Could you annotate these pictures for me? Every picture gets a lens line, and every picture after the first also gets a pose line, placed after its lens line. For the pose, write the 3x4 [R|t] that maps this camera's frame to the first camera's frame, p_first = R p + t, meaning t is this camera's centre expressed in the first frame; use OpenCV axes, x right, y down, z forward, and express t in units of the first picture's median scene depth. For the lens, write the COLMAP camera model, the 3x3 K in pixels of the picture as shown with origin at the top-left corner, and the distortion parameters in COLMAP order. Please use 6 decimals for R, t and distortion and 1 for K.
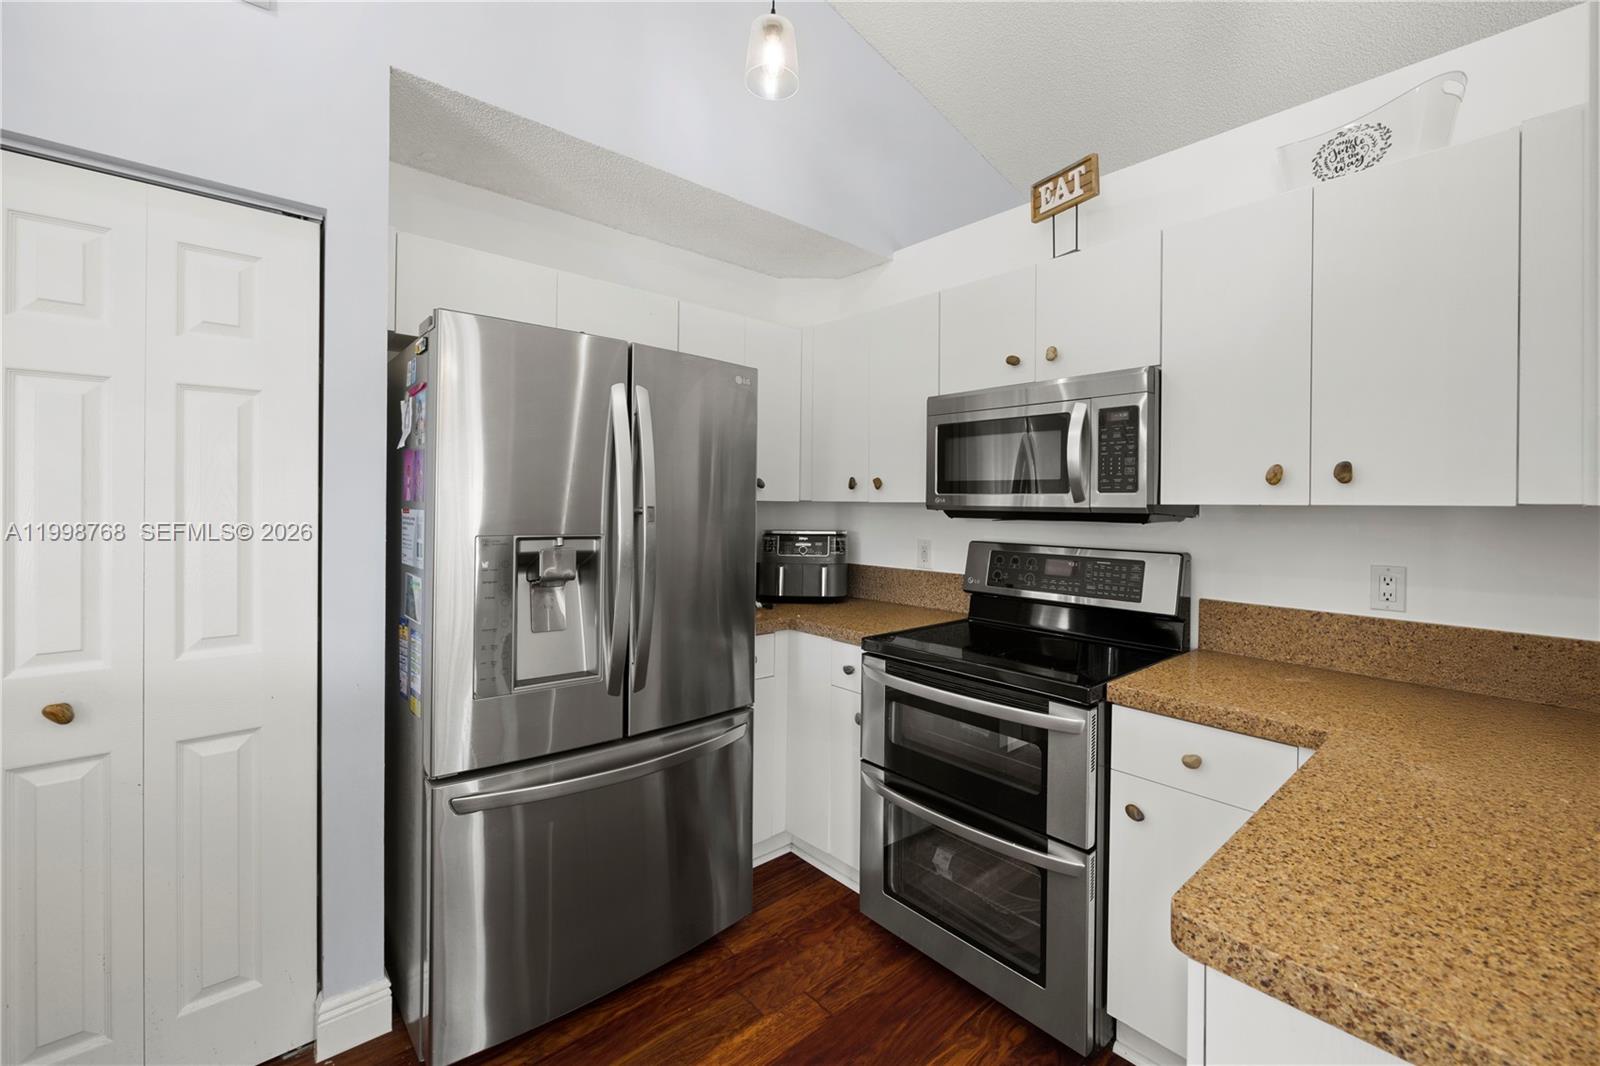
lens RADIAL K [[658.4, 0, 822.1], [0, 658.4, 507.8], [0, 0, 1]] dist [-0.000123, -0.000427]
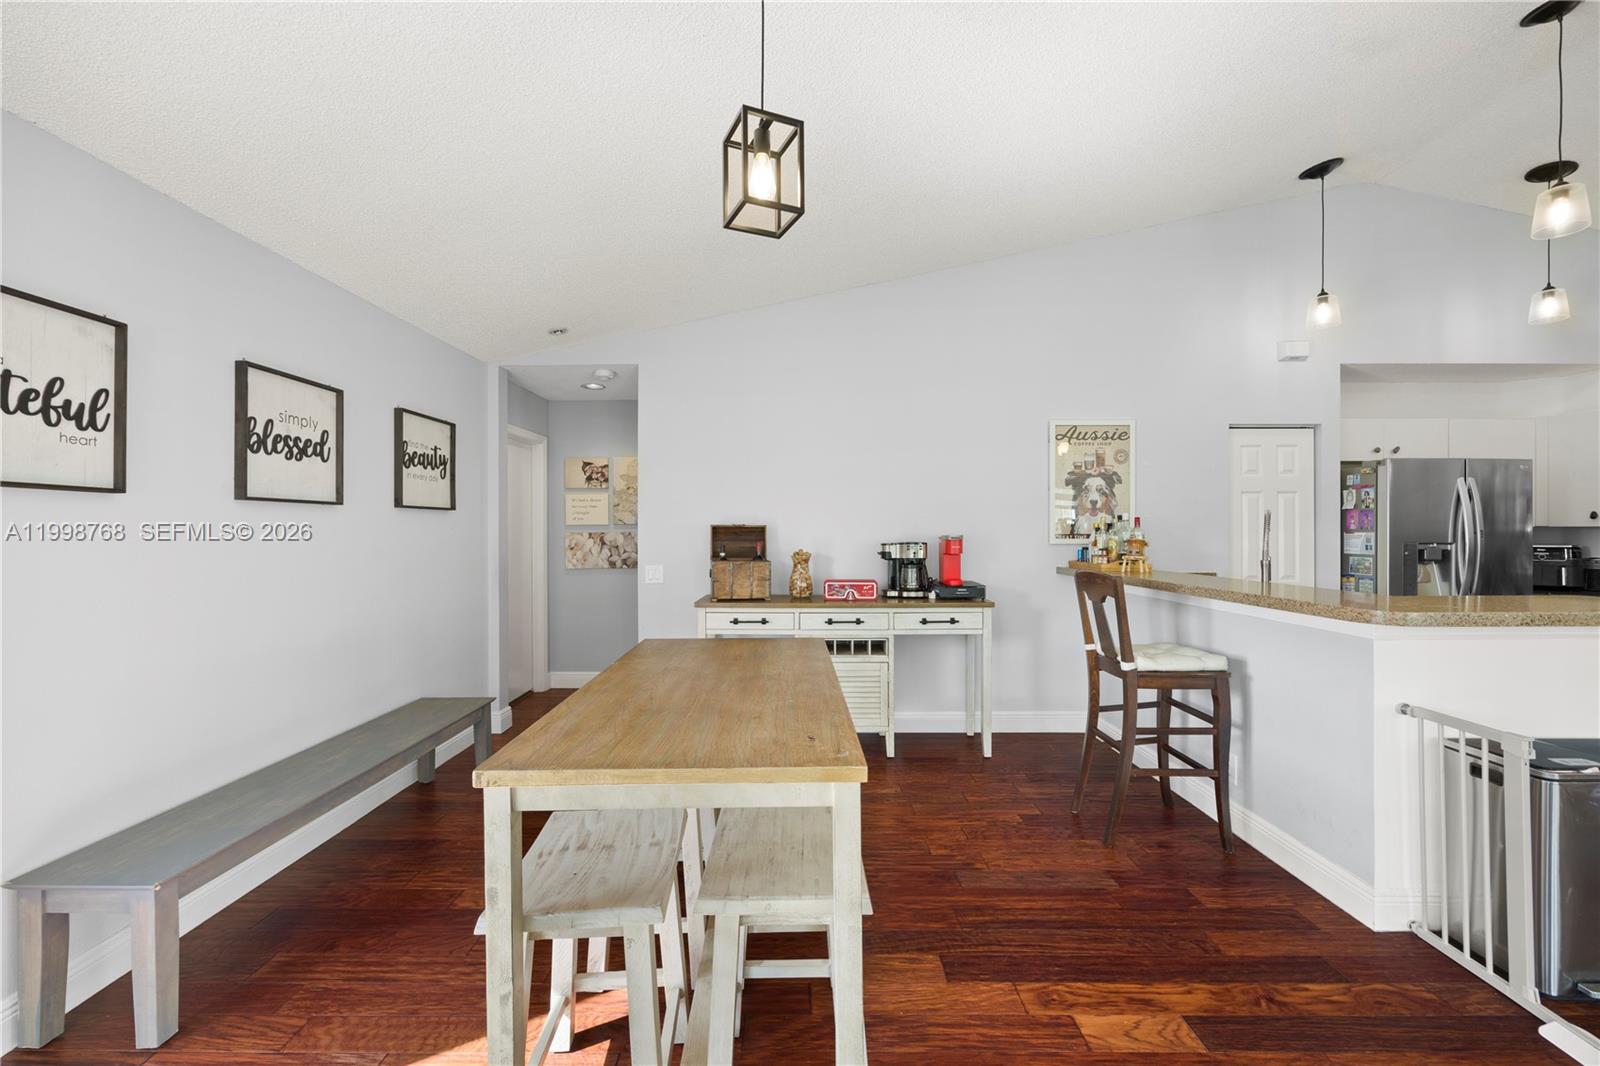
lens RADIAL K [[658.4, 0, 757.5], [0, 658.4, 535.0], [0, 0, 1]] dist [-0.000123, -0.000427]
pose [[0.737747, -0.007214, -0.675039, -0.557409], [0.006810, 0.999972, -0.003244, 0.003826], [0.675043, -0.002204, 0.737775, -2.300048]]
